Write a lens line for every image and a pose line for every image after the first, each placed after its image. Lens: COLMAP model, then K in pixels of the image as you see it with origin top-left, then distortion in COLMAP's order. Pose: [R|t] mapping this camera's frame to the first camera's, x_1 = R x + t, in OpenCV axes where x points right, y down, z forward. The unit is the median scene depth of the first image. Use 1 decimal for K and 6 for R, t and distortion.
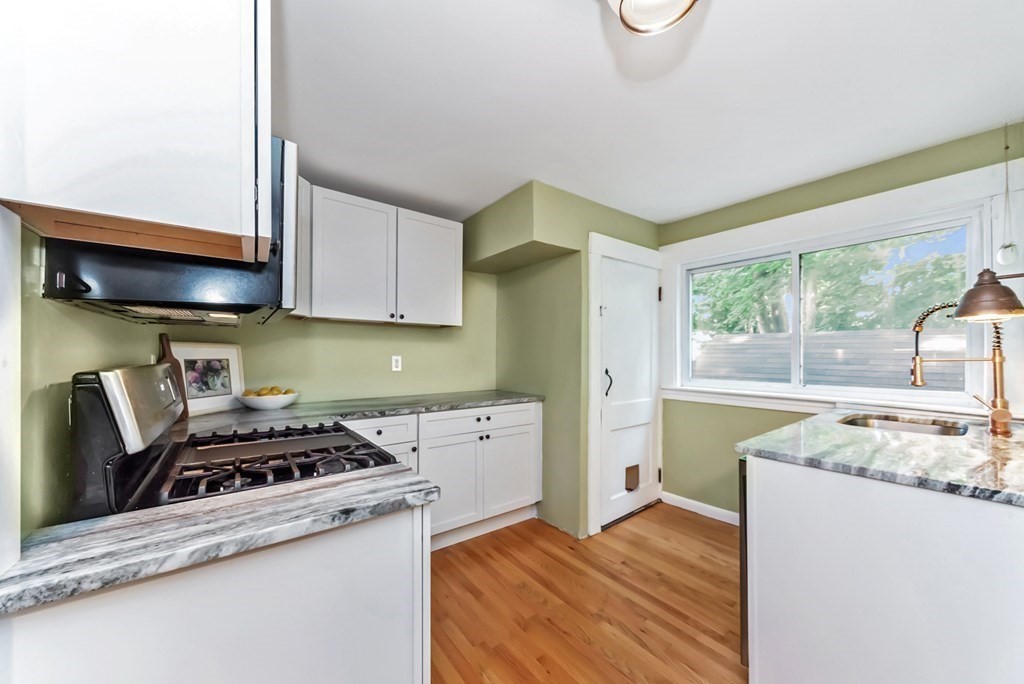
lens RADIAL K [[357.2, 0, 518.0], [0, 357.2, 352.2], [0, 0, 1]] dist [0.003664, -0.000599]
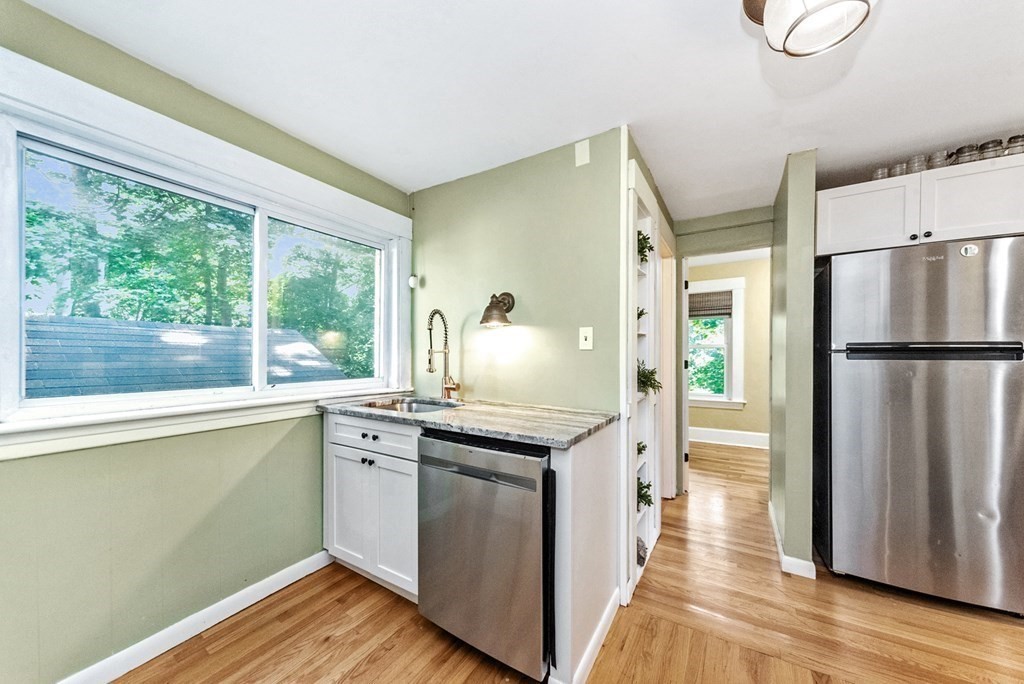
lens RADIAL K [[357.2, 0, 506.4], [0, 357.2, 353.6], [0, 0, 1]] dist [0.003664, -0.000599]
pose [[-0.341759, -0.001812, 0.939786, -0.137325], [-0.011567, 0.999931, -0.002278, 0.022251], [-0.939716, -0.011649, -0.341757, 0.946421]]
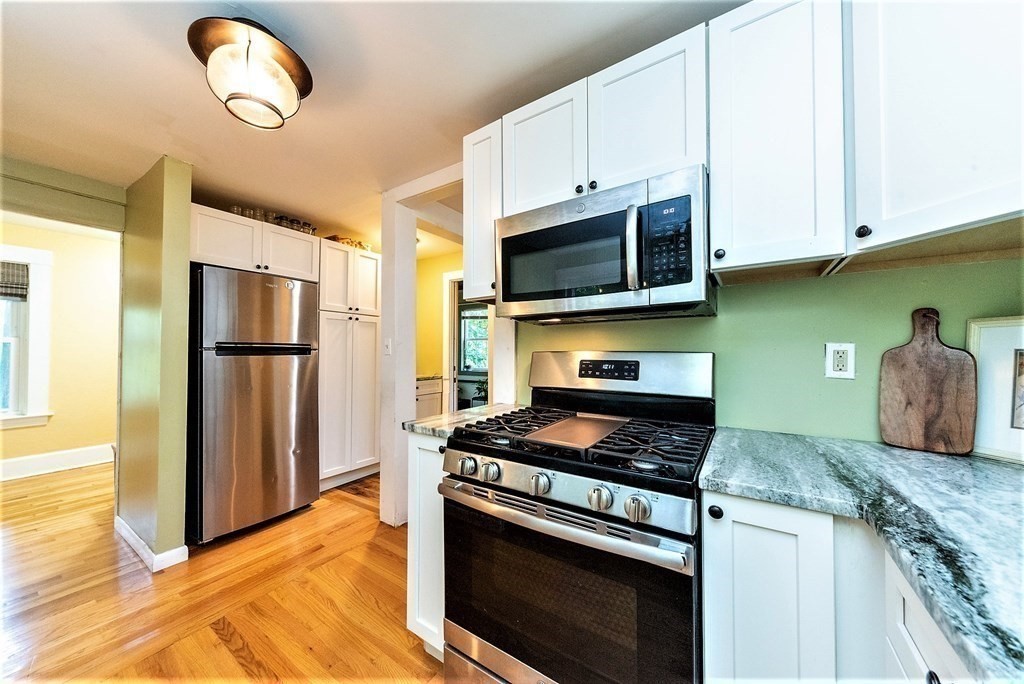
lens RADIAL K [[348.8, 0, 507.5], [0, 348.8, 346.5], [0, 0, 1]] dist [0.002239, 0.000054]
pose [[-0.946411, -0.009255, -0.322833, -0.064460], [-0.000223, 0.999608, -0.028003, 0.026527], [0.322965, -0.026431, -0.946042, 1.105489]]
